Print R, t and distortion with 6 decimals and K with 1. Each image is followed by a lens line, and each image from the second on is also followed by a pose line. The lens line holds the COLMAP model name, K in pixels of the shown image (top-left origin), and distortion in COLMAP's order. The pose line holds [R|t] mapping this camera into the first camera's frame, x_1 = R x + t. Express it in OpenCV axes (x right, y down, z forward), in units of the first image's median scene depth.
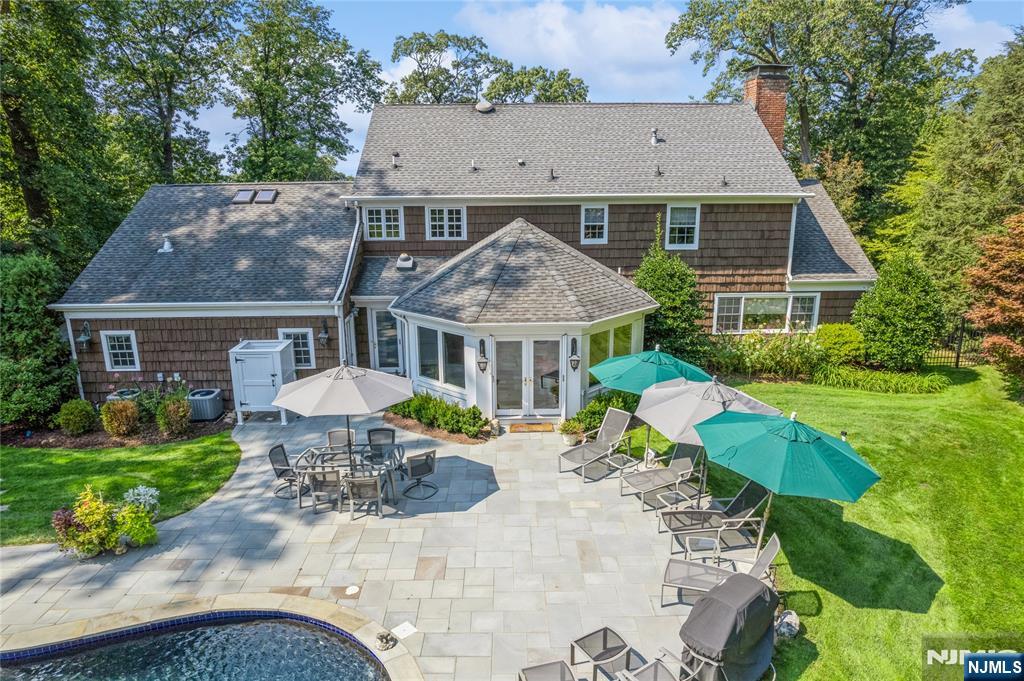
lens RADIAL K [[656.5, 0, 512.0], [0, 656.5, 340.5], [0, 0, 1]] dist [-0.083123, 0.073089]
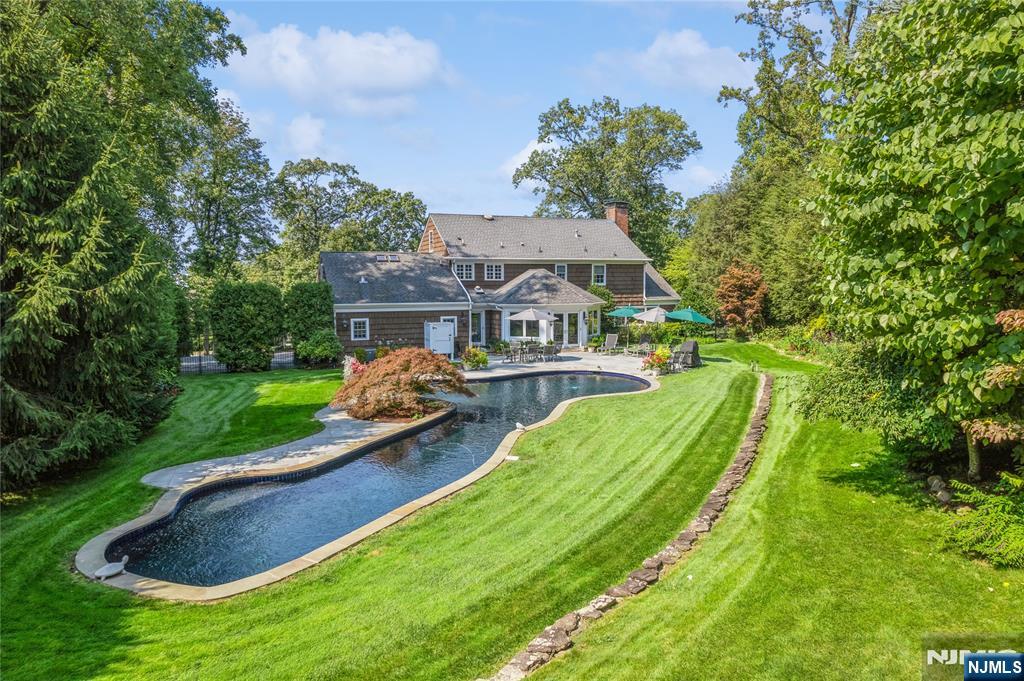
lens RADIAL K [[656.5, 0, 512.0], [0, 656.5, 340.5], [0, 0, 1]] dist [-0.083123, 0.073089]
pose [[0.936406, -0.028357, 0.349770, -0.762271], [0.086832, 0.984458, -0.152654, 0.340760], [-0.340005, 0.173317, 0.924315, -0.844028]]
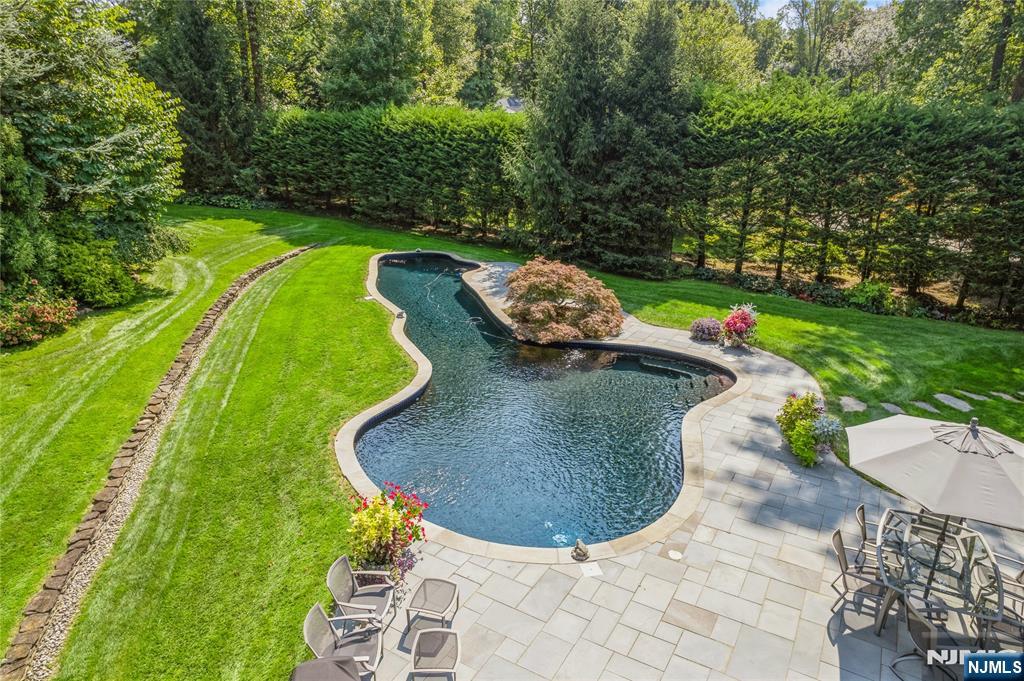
lens RADIAL K [[656.5, 0, 512.0], [0, 656.5, 340.5], [0, 0, 1]] dist [-0.083123, 0.073089]
pose [[-0.519629, 0.288406, -0.804244, 0.274158], [-0.209047, 0.869778, 0.446974, -0.133593], [0.828423, 0.400386, -0.391671, 0.509499]]
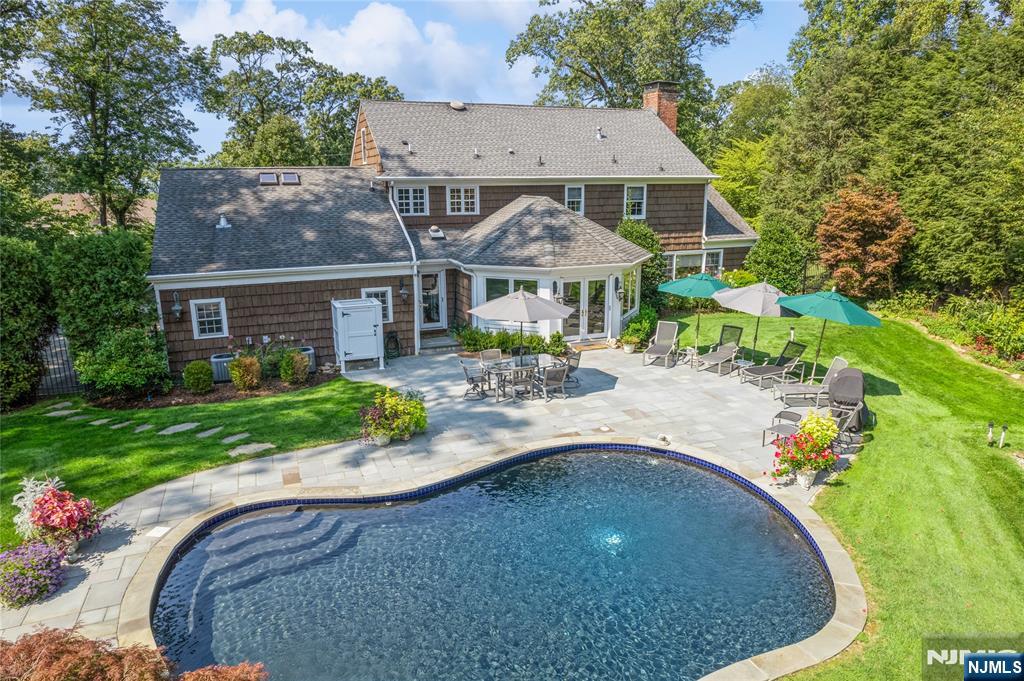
lens RADIAL K [[656.5, 0, 512.0], [0, 656.5, 340.5], [0, 0, 1]] dist [-0.083123, 0.073089]
pose [[0.937208, -0.081357, 0.339150, -0.444704], [0.086248, 0.996274, 0.000655, 0.083070], [-0.337940, 0.028637, 0.940732, -0.146743]]
